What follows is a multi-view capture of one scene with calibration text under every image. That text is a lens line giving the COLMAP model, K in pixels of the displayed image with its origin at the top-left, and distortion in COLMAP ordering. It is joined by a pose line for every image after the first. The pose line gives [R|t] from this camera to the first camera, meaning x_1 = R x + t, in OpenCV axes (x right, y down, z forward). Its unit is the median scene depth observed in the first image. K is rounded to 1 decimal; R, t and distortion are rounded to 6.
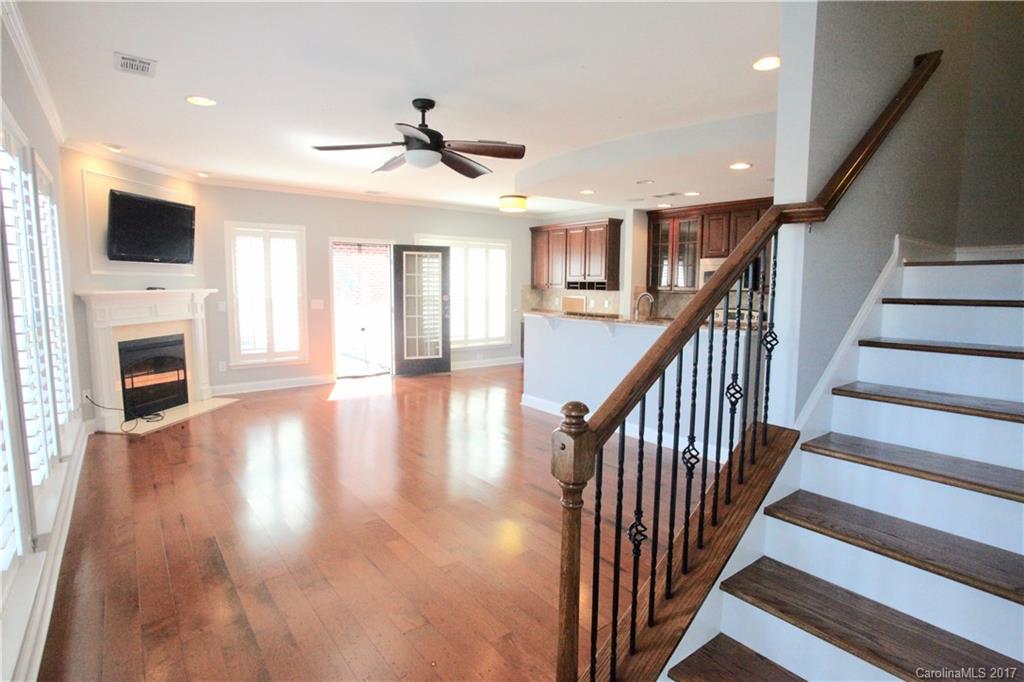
lens RADIAL K [[517.8, 0, 512.0], [0, 517.8, 341.0], [0, 0, 1]] dist [-0.041356, 0.001363]
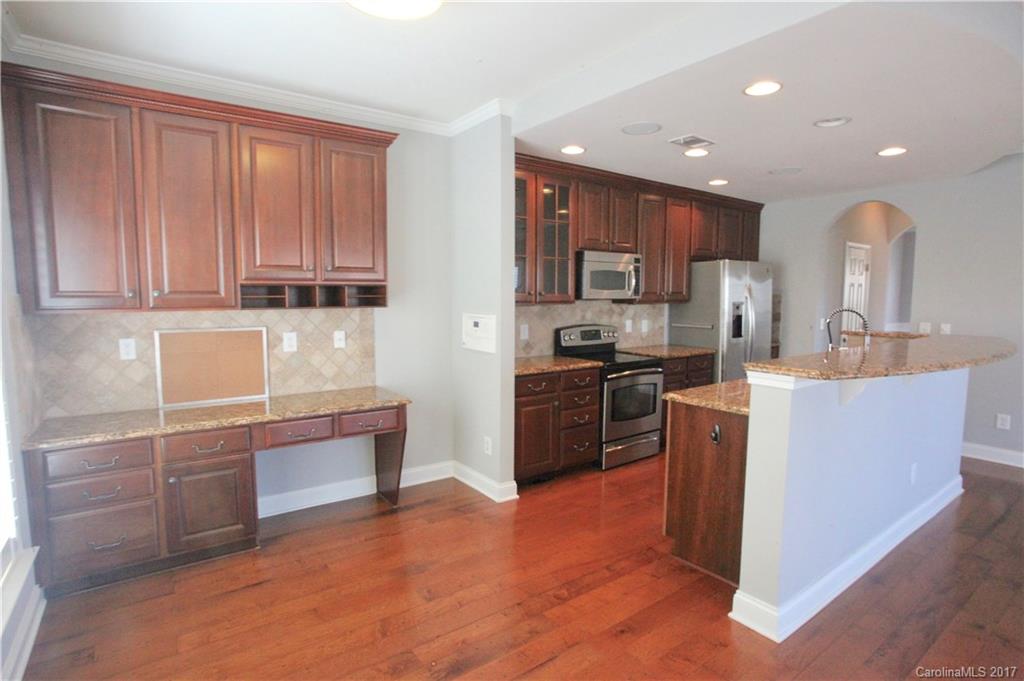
lens RADIAL K [[517.8, 0, 512.0], [0, 517.8, 340.5], [0, 0, 1]] dist [-0.041356, 0.001363]
pose [[0.029076, -0.098129, 0.994749, -0.243310], [0.108959, 0.989551, 0.094431, -0.103609], [-0.993621, 0.105641, 0.039464, 0.929153]]
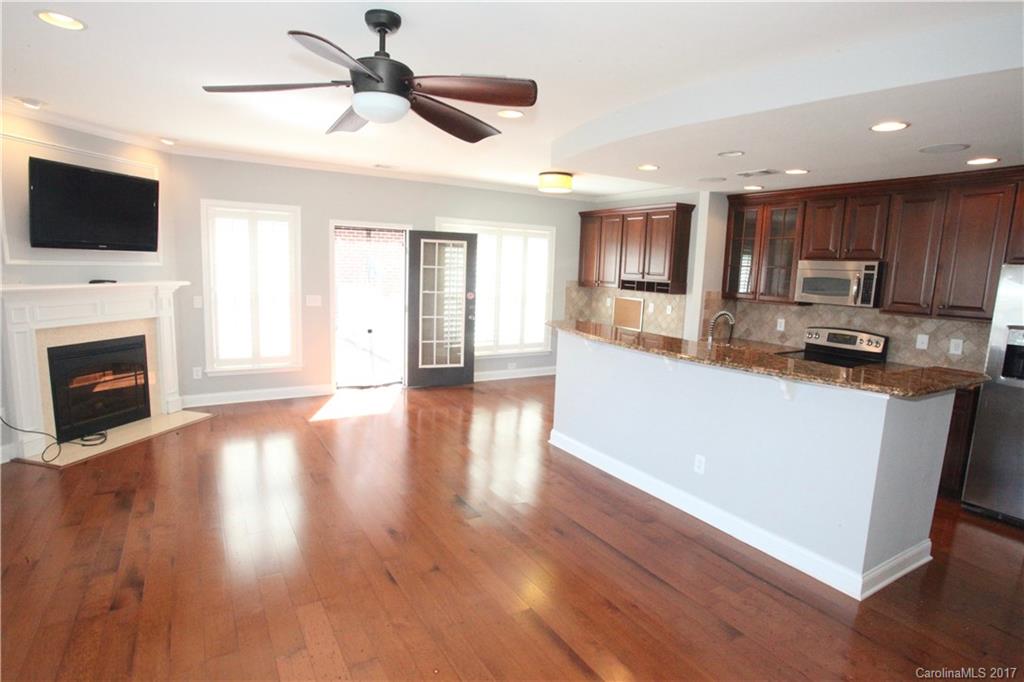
lens RADIAL K [[532.1, 0, 512.0], [0, 532.1, 341.0], [0, 0, 1]] dist [-0.060827, 0.025368]
pose [[0.993299, 0.043764, -0.106964, 0.033244], [-0.040694, 0.998699, 0.030714, -0.042223], [0.108169, -0.026155, 0.993788, 0.169038]]
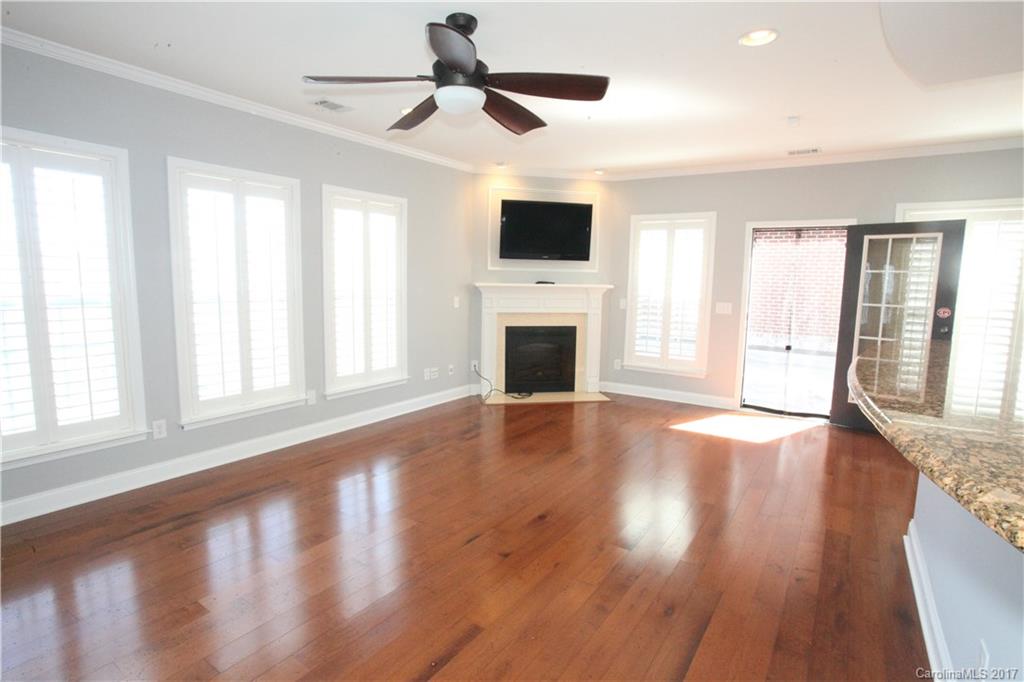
lens RADIAL K [[527.8, 0, 511.9], [0, 527.8, 329.1], [0, 0, 1]] dist [-0.021991, 0.000432]
pose [[0.324597, 0.095447, -0.941024, 0.266440], [-0.122804, 0.990727, 0.058128, -0.043116], [0.937846, 0.096694, 0.333308, 0.390840]]
